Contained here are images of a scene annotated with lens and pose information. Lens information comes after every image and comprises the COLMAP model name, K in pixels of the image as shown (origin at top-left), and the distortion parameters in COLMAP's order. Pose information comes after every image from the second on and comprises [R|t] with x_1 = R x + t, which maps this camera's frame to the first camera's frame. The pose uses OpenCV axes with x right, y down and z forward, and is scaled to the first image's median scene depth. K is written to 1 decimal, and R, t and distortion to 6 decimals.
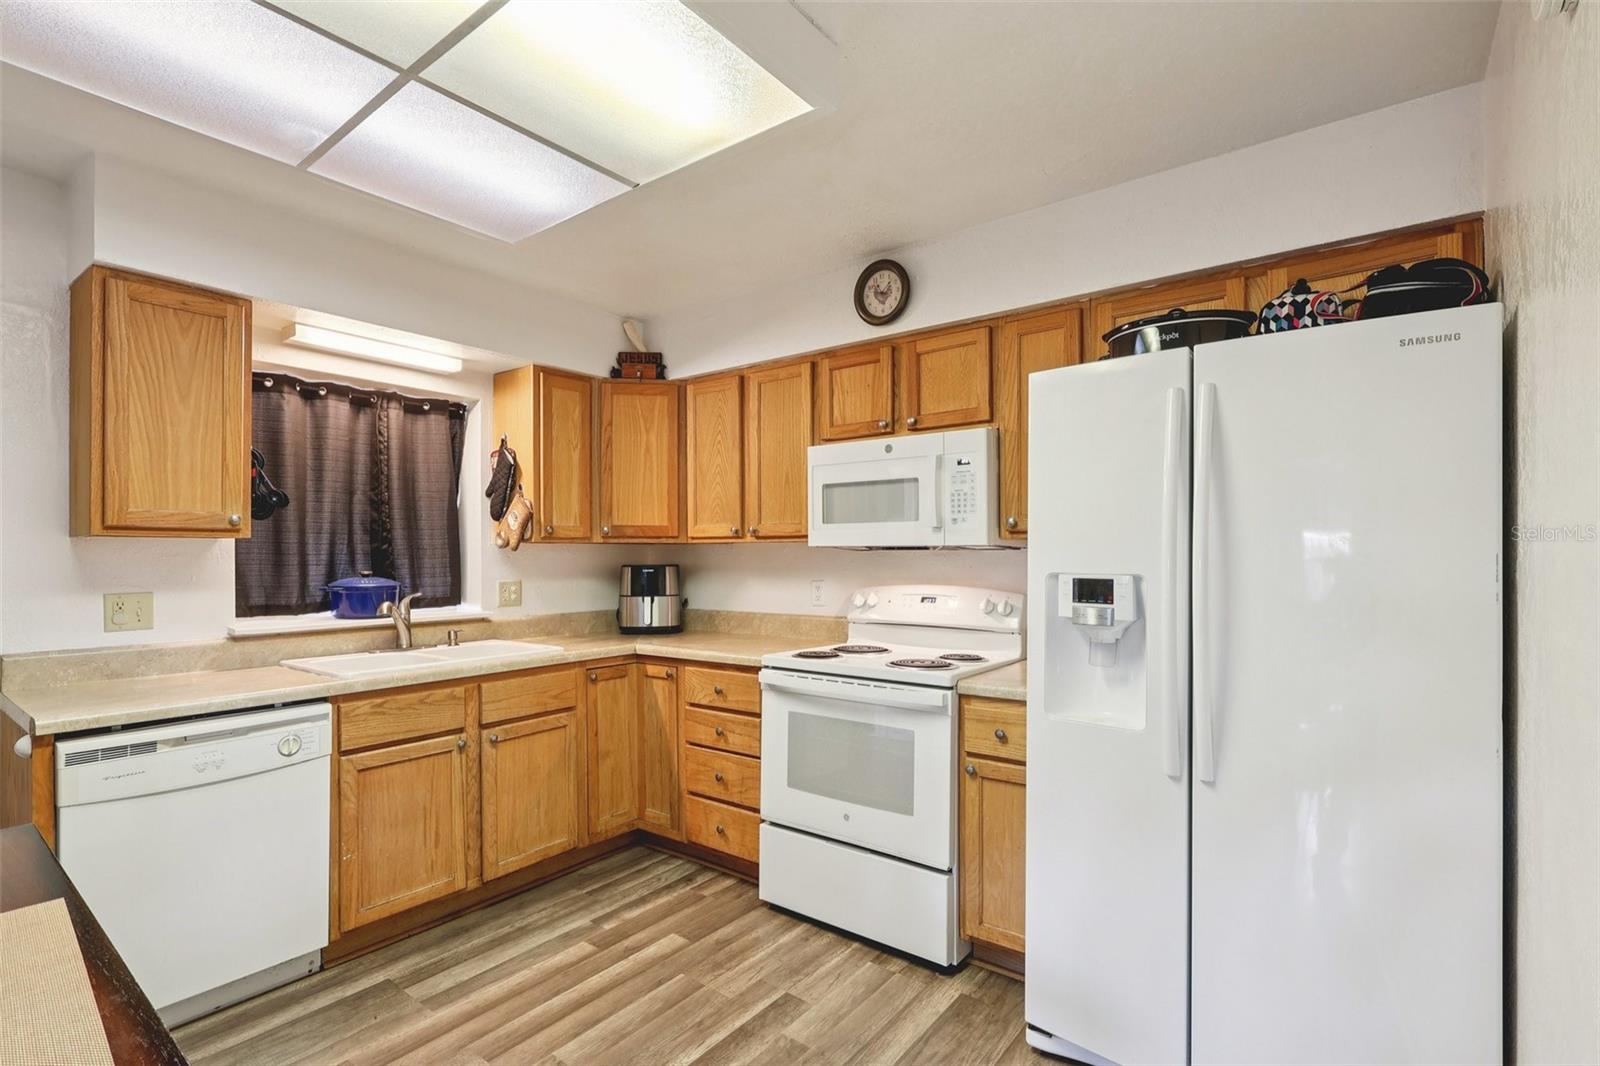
lens RADIAL K [[740.1, 0, 800.9], [0, 740.1, 545.3], [0, 0, 1]] dist [0.000270, 0.000244]
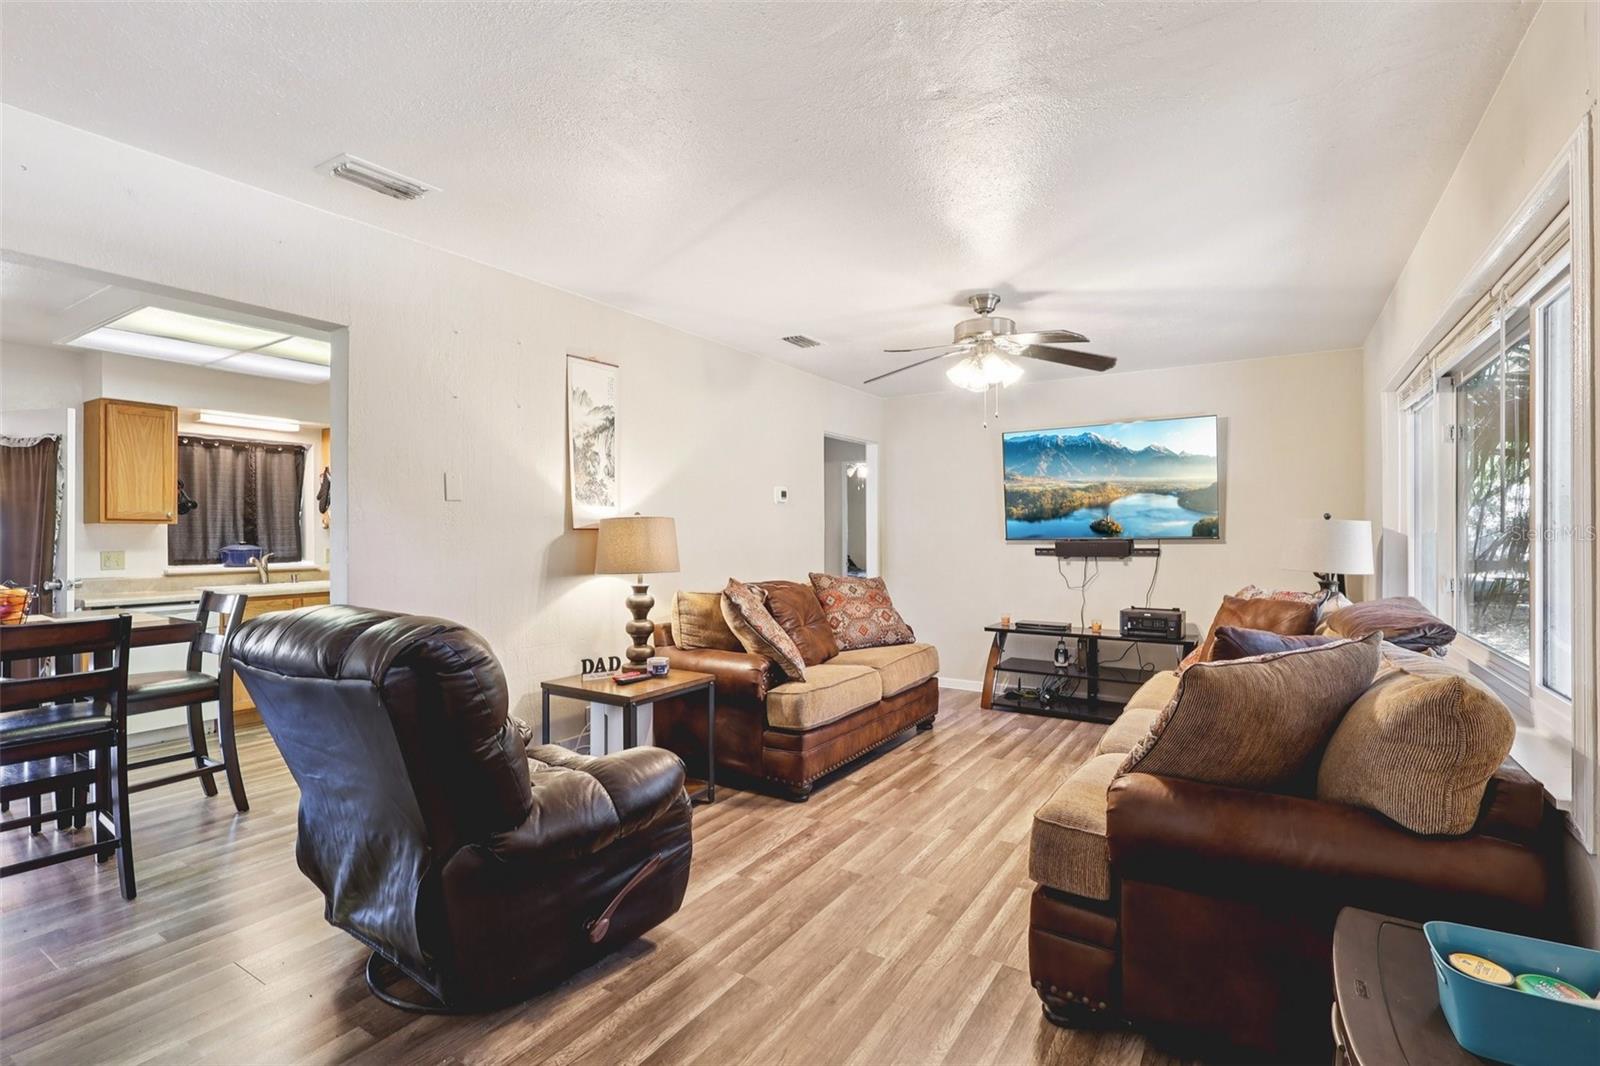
lens RADIAL K [[740.1, 0, 799.6], [0, 740.1, 525.6], [0, 0, 1]] dist [0.000270, 0.000244]
pose [[0.997039, -0.002598, 0.076855, 0.651617], [0.002826, 0.999992, -0.002852, 0.004565], [-0.076847, 0.003060, 0.997038, -0.937719]]
